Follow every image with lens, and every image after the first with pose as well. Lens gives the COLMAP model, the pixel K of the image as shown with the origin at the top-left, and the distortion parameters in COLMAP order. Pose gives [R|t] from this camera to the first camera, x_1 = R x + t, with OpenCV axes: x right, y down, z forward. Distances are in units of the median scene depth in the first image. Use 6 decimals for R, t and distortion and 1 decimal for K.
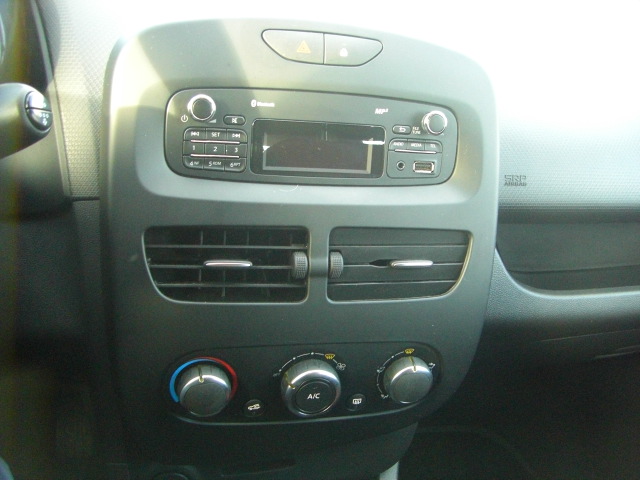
lens RADIAL K [[698.0, 0, 331.1], [0, 698.0, 247.4], [0, 0, 1]] dist [-0.099183, 0.000000]
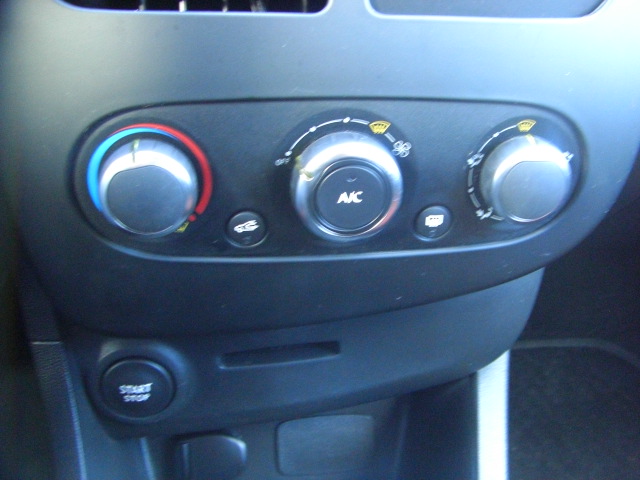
lens RADIAL K [[711.0, 0, 321.9], [0, 711.0, 240.3], [0, 0, 1]] dist [-0.135400, 0.000000]
pose [[0.990012, -0.028203, -0.138130, 0.028083], [0.034833, 0.998342, 0.045817, 0.222516], [0.136609, -0.050171, 0.989354, 0.455355]]
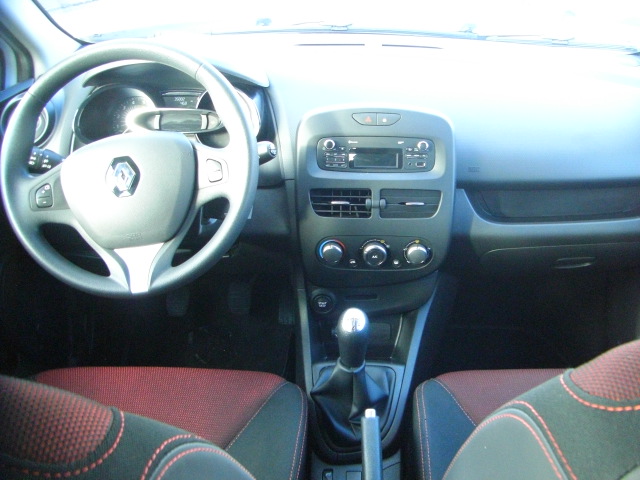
lens RADIAL K [[711.0, 0, 320.2], [0, 711.0, 241.8], [0, 0, 1]] dist [-0.135400, 0.000000]
pose [[0.948721, 0.011060, -0.315921, 0.599429], [-0.009542, 0.999934, 0.006349, 0.146549], [0.315971, -0.003009, 0.948764, -1.495822]]
